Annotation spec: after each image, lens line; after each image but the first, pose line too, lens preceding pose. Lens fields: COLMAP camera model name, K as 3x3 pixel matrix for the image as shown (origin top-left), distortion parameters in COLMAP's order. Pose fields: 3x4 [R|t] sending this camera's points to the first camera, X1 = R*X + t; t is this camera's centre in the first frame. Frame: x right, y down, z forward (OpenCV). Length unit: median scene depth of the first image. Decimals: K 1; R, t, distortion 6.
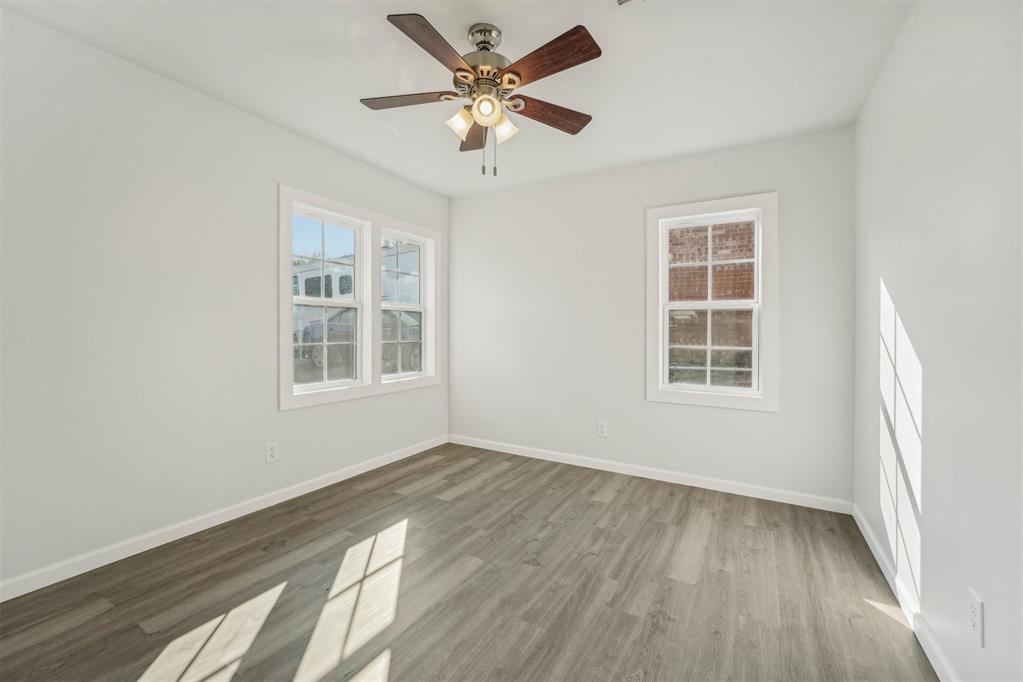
lens RADIAL K [[418.8, 0, 511.8], [0, 418.8, 334.4], [0, 0, 1]] dist [0.002493, 0.000137]
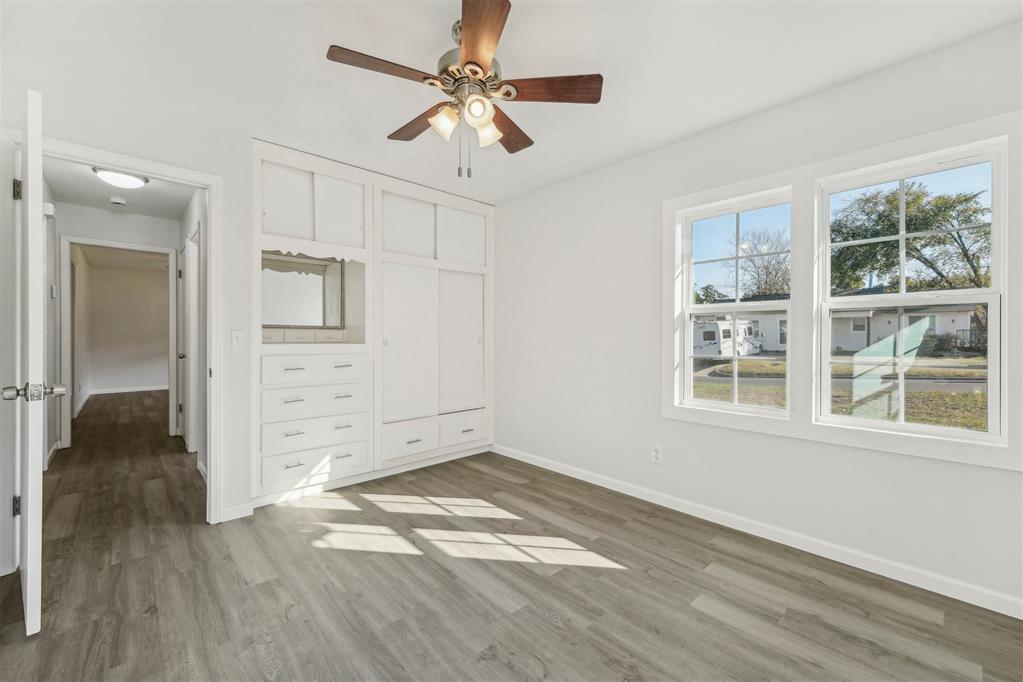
lens RADIAL K [[418.8, 0, 511.2], [0, 418.8, 341.0], [0, 0, 1]] dist [0.002493, 0.000137]
pose [[-0.297399, -0.002196, -0.954751, 0.731326], [-0.014865, 0.999887, 0.002330, -0.011993], [0.954638, 0.014885, -0.297398, 1.221678]]
